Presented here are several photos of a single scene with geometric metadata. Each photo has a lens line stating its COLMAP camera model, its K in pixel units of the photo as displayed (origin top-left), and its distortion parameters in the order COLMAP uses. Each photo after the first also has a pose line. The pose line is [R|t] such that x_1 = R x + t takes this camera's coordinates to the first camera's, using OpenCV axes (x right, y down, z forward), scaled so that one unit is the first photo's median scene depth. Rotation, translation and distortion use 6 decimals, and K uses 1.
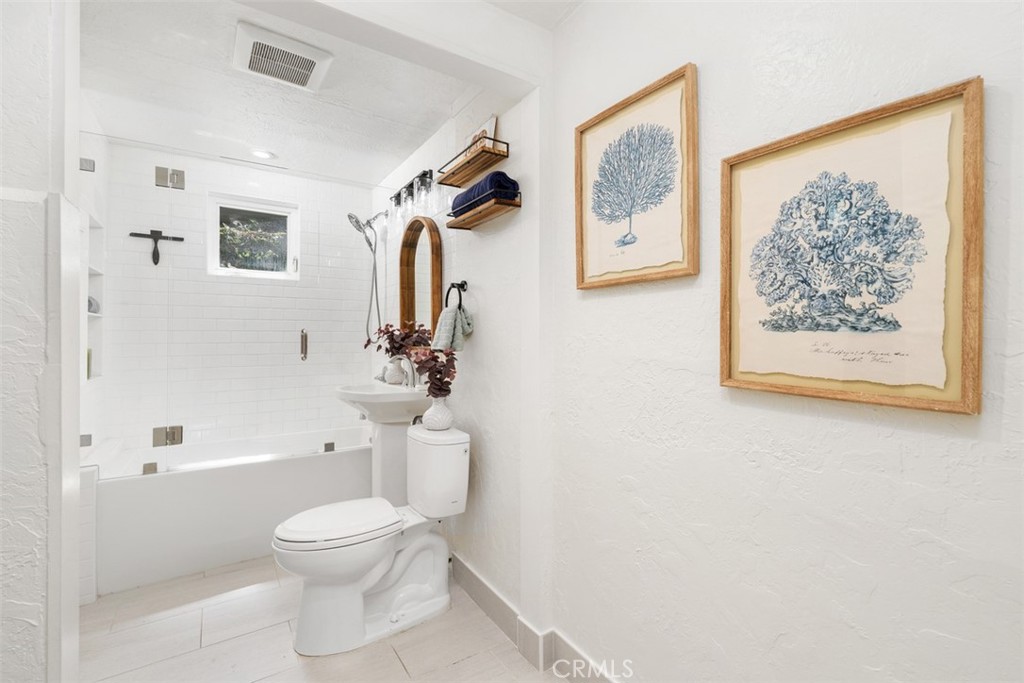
lens RADIAL K [[462.1, 0, 512.0], [0, 462.1, 341.5], [0, 0, 1]] dist [0.000228, -0.000419]
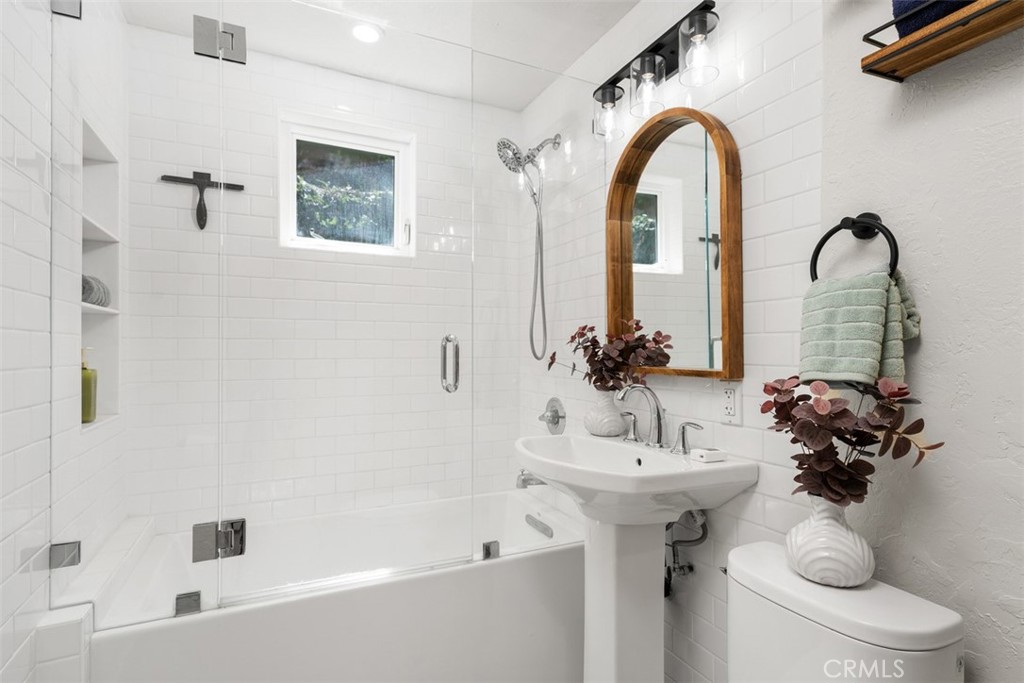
lens RADIAL K [[518.7, 0, 512.3], [0, 518.7, 362.1], [0, 0, 1]] dist [-0.001379, -0.000186]
pose [[0.990659, 0.003348, -0.136320, -0.271340], [-0.001320, 0.999887, 0.014966, -0.003055], [0.136354, -0.014646, 0.990552, 0.375743]]
